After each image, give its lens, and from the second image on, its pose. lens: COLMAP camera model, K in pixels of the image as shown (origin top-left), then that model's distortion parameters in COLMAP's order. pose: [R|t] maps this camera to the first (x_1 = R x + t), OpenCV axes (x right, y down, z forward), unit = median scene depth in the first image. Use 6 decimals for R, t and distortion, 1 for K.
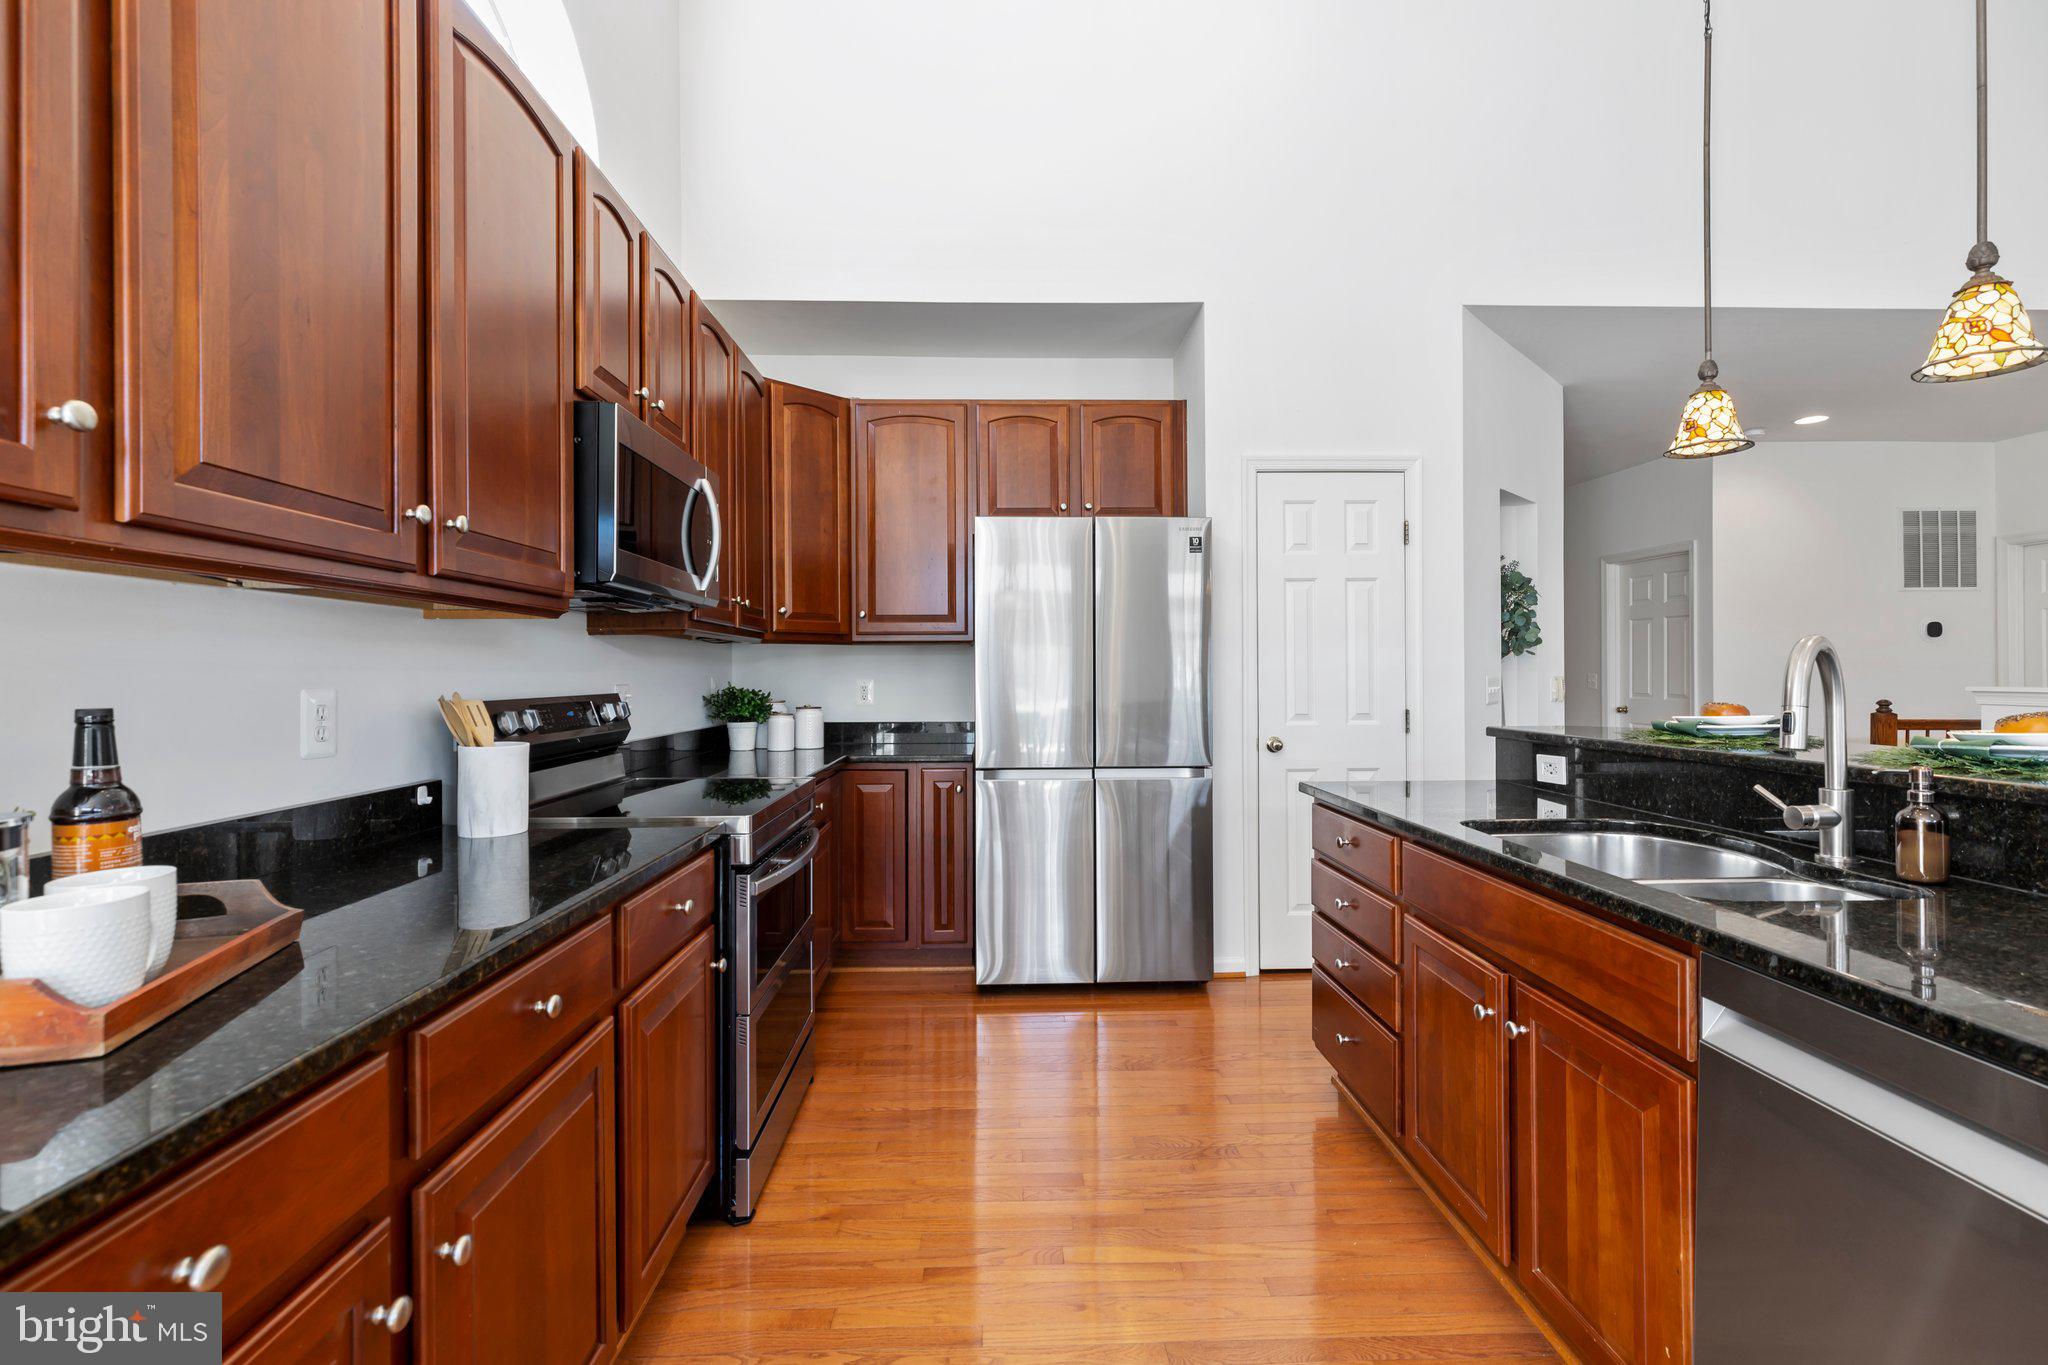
lens RADIAL K [[905.3, 0, 1022.5], [0, 905.3, 671.6], [0, 0, 1]] dist [0.000922, 0.000110]
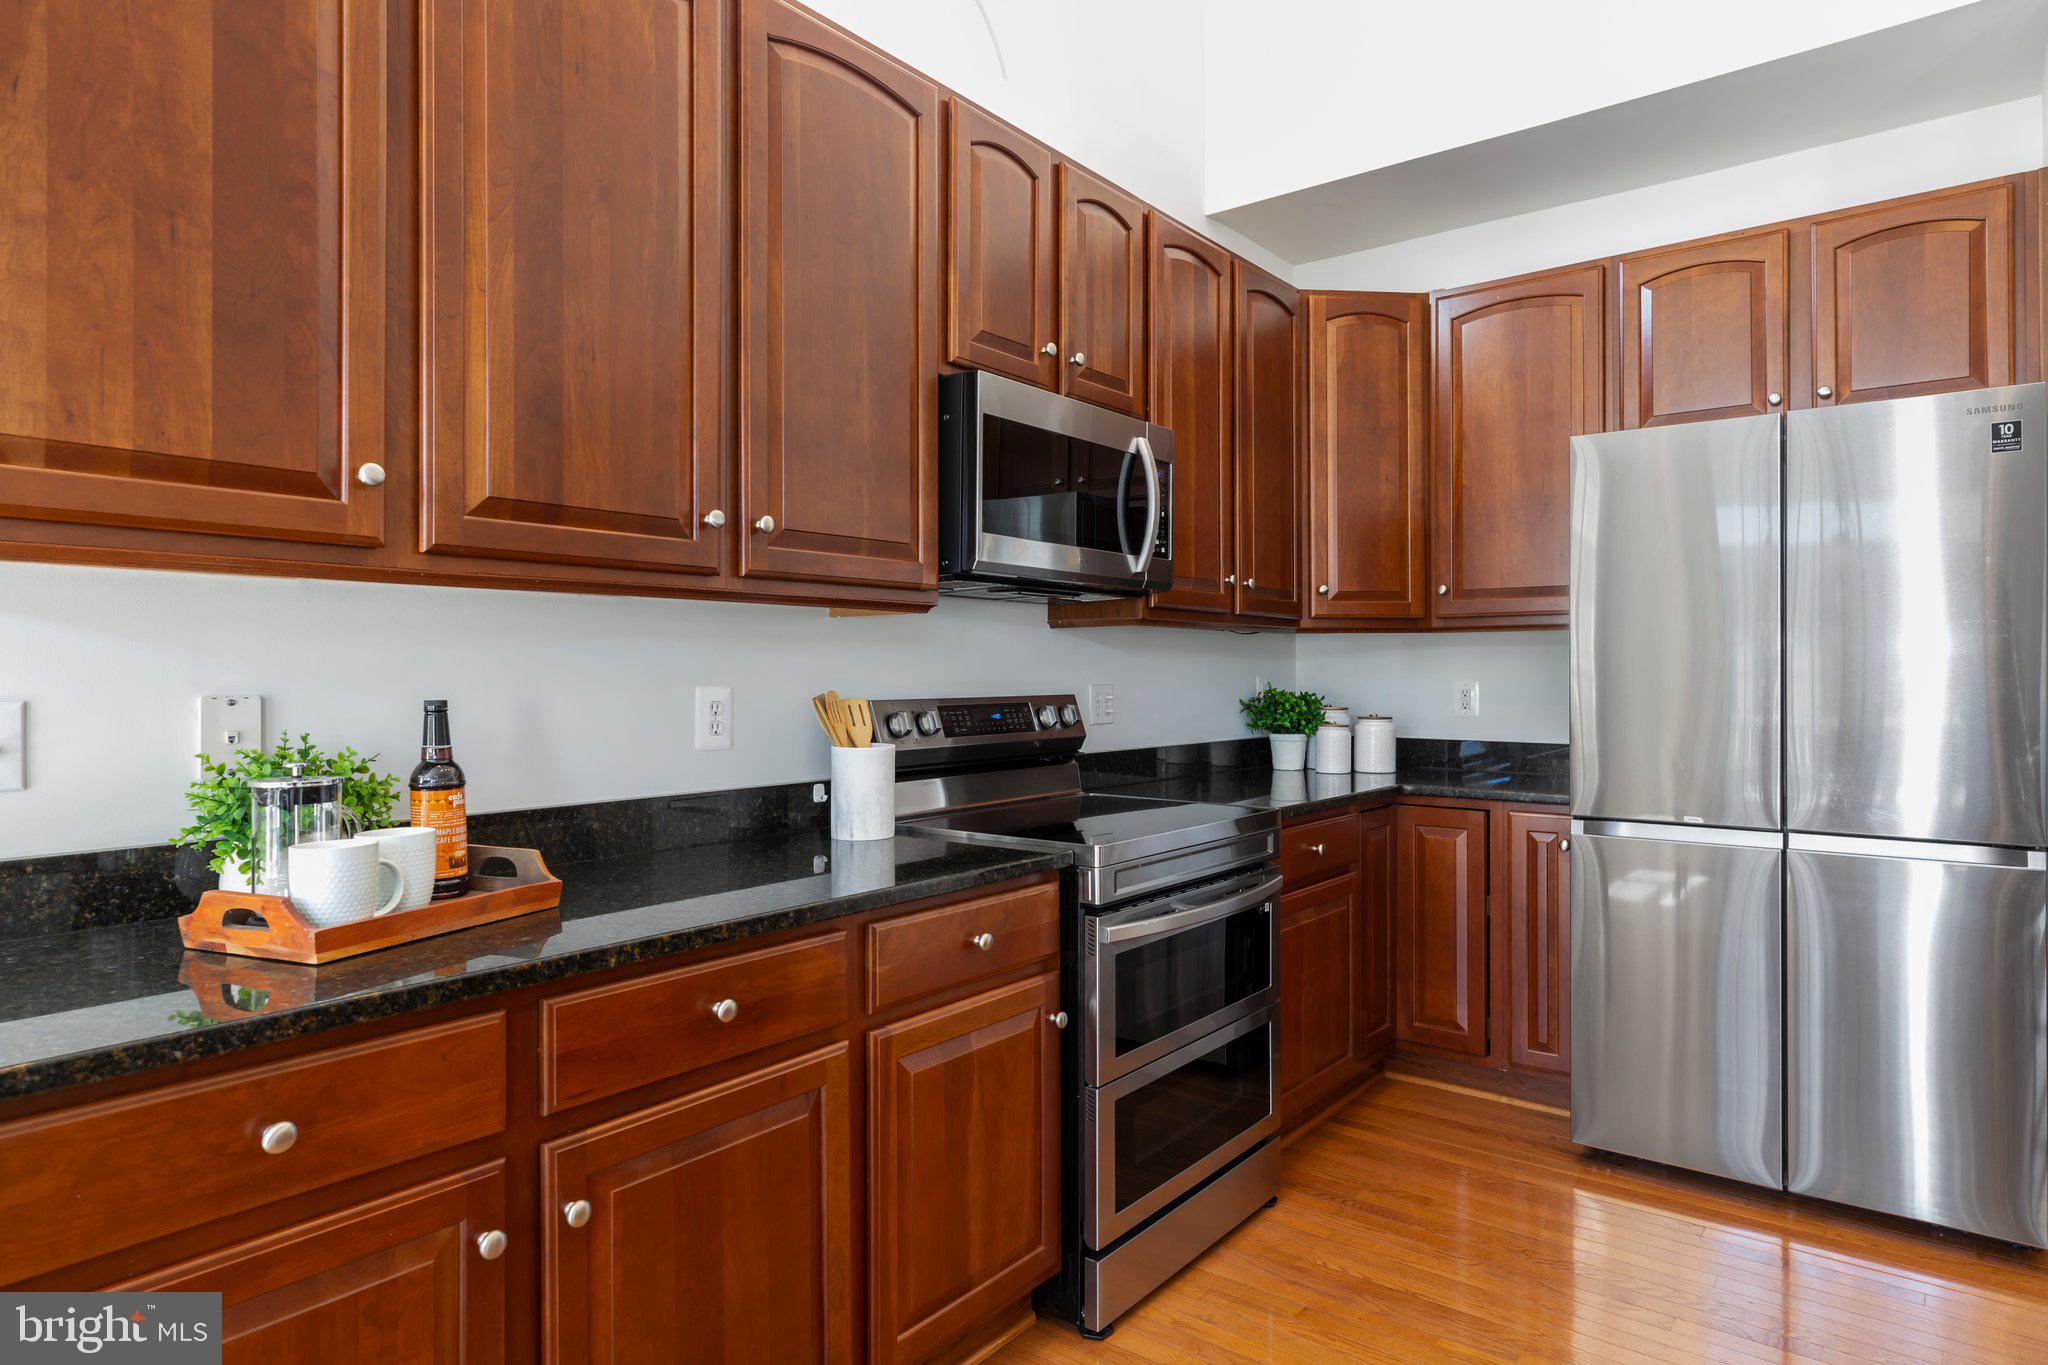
lens RADIAL K [[1179.7, 0, 1021.0], [0, 1179.7, 666.8], [0, 0, 1]] dist [0.002068, 0.001497]
pose [[0.765339, 0.000638, -0.643627, 0.192921], [-0.000981, 1.000000, -0.000175, -0.001862], [0.643627, 0.000766, 0.765339, 0.076863]]
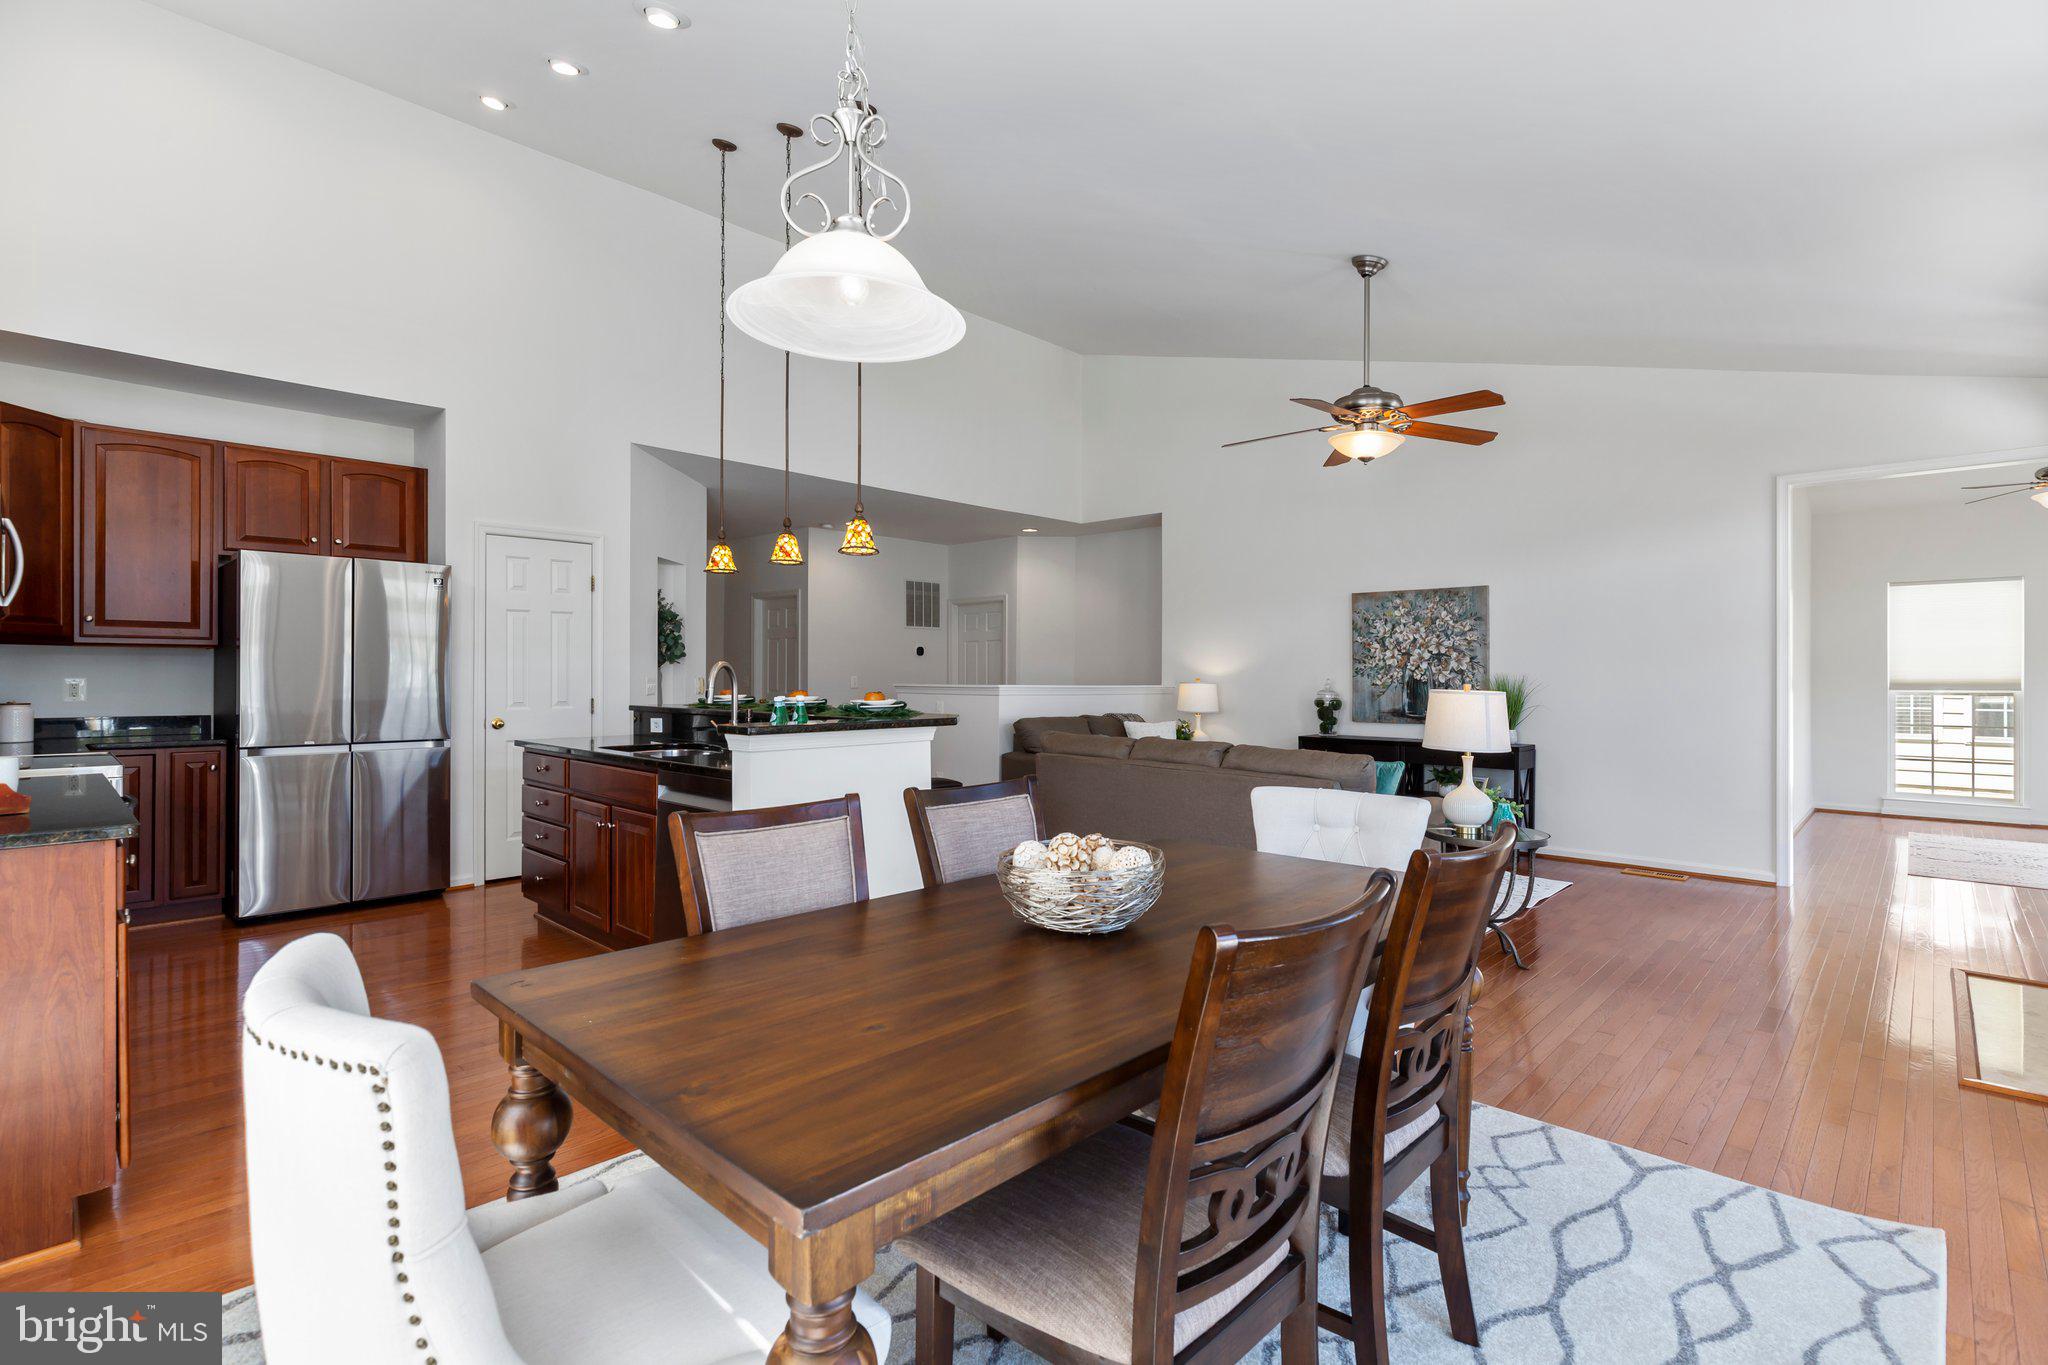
lens RADIAL K [[954.6, 0, 1020.8], [0, 954.6, 672.9], [0, 0, 1]] dist [0.000649, 0.000372]
pose [[0.713711, 0.007826, 0.700397, -0.206343], [-0.008084, 0.999963, -0.002935, -0.002944], [-0.700394, -0.003567, 0.713747, -0.715556]]
